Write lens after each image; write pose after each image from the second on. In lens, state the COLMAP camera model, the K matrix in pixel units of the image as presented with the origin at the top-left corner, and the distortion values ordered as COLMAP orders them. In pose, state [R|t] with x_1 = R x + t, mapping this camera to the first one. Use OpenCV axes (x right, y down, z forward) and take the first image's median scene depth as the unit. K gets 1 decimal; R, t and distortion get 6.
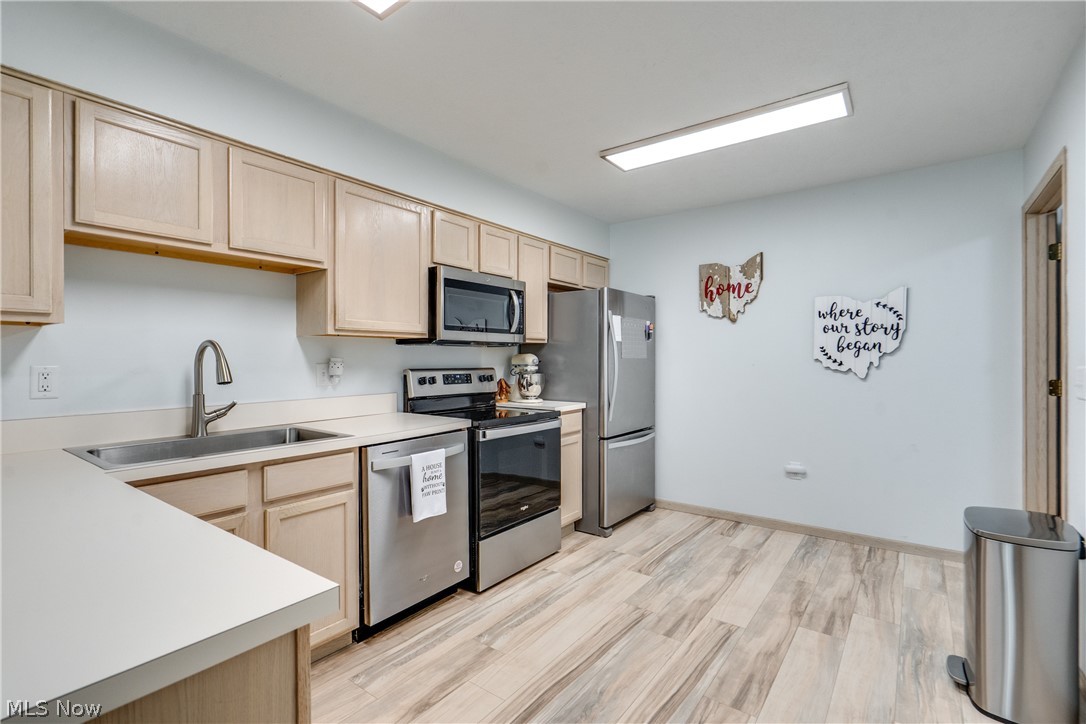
lens RADIAL K [[509.3, 0, 547.6], [0, 509.3, 359.1], [0, 0, 1]] dist [-0.000124, 0.000931]
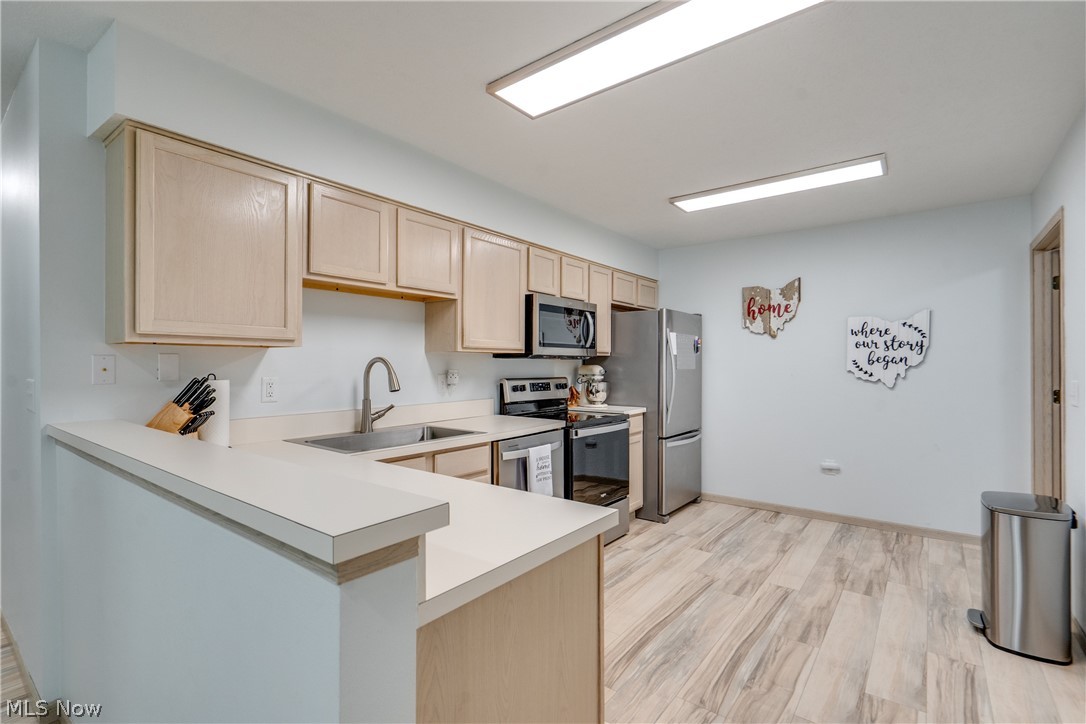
lens RADIAL K [[501.9, 0, 543.0], [0, 501.9, 362.0], [0, 0, 1]] dist [-0.000334, 0.001322]
pose [[0.999563, 0.001845, -0.029518, -0.162122], [-0.002008, 0.999983, -0.005478, -0.014556], [0.029507, 0.005535, 0.999549, -0.194495]]
